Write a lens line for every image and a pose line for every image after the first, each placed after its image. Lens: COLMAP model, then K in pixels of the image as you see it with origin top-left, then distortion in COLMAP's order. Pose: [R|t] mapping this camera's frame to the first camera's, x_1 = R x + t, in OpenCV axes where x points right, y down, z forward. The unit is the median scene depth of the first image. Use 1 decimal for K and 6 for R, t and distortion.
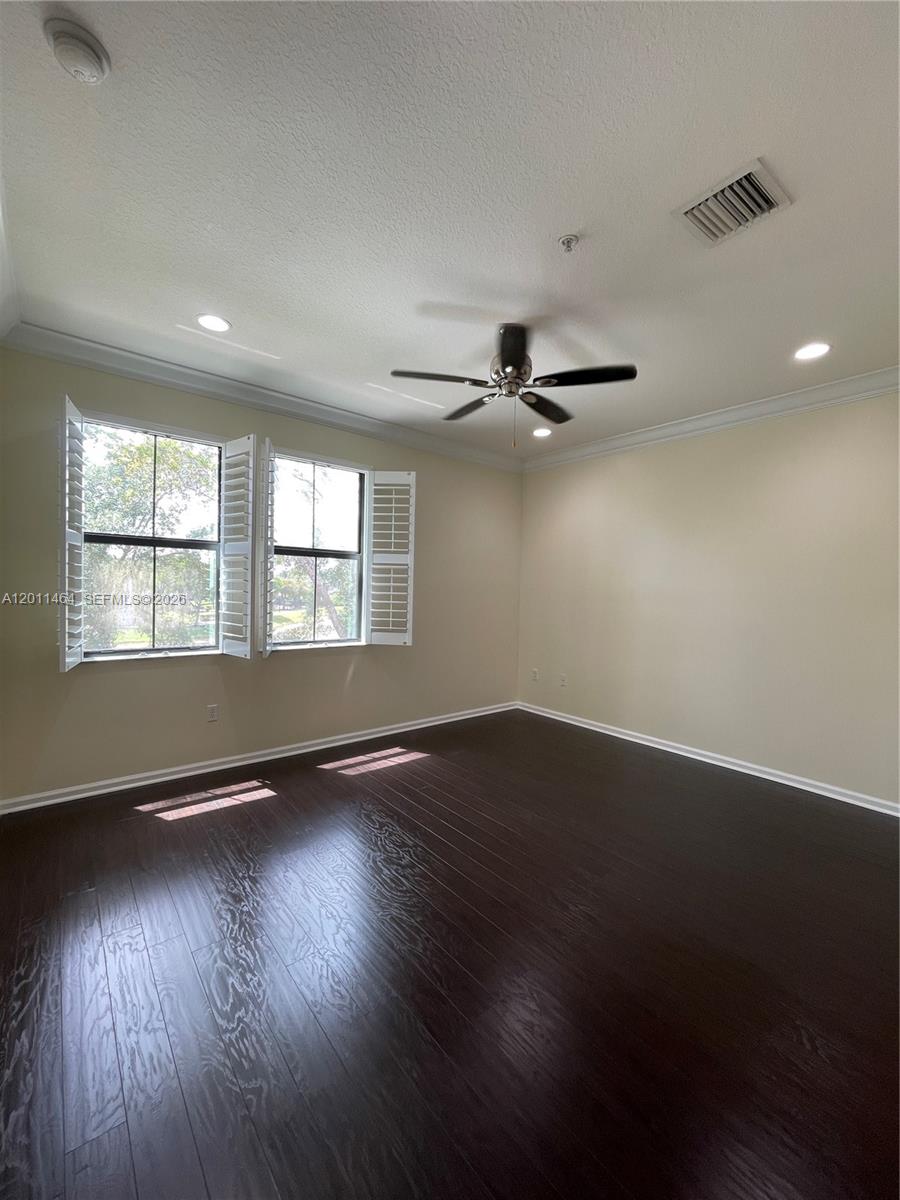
lens RADIAL K [[479.8, 0, 450.0], [0, 479.8, 600.0], [0, 0, 1]] dist [-0.010021, -0.000482]
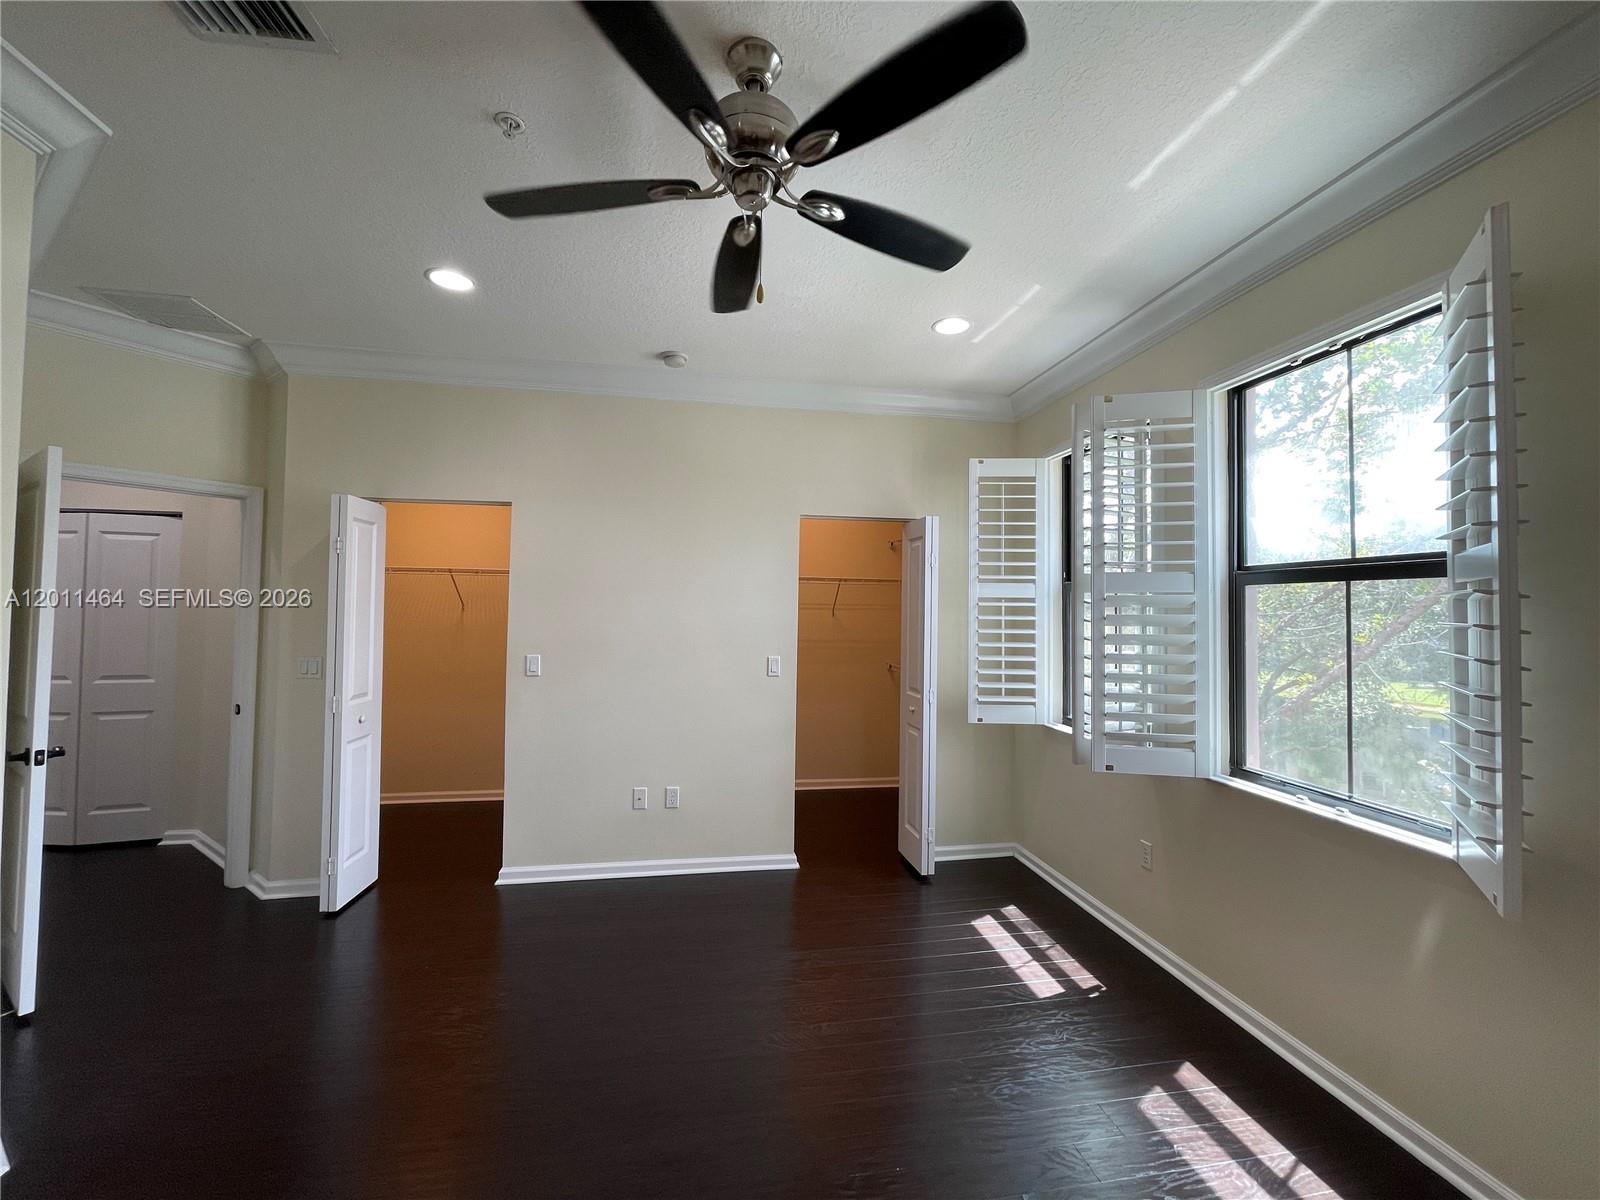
lens RADIAL K [[639.7, 0, 800.3], [0, 639.7, 581.5], [0, 0, 1]] dist [-0.010021, -0.000482]
pose [[-0.479270, -0.076401, -0.874336, 0.428780], [-0.060553, 0.996709, -0.053902, -0.037133], [0.875576, 0.027110, -0.482319, 0.952283]]
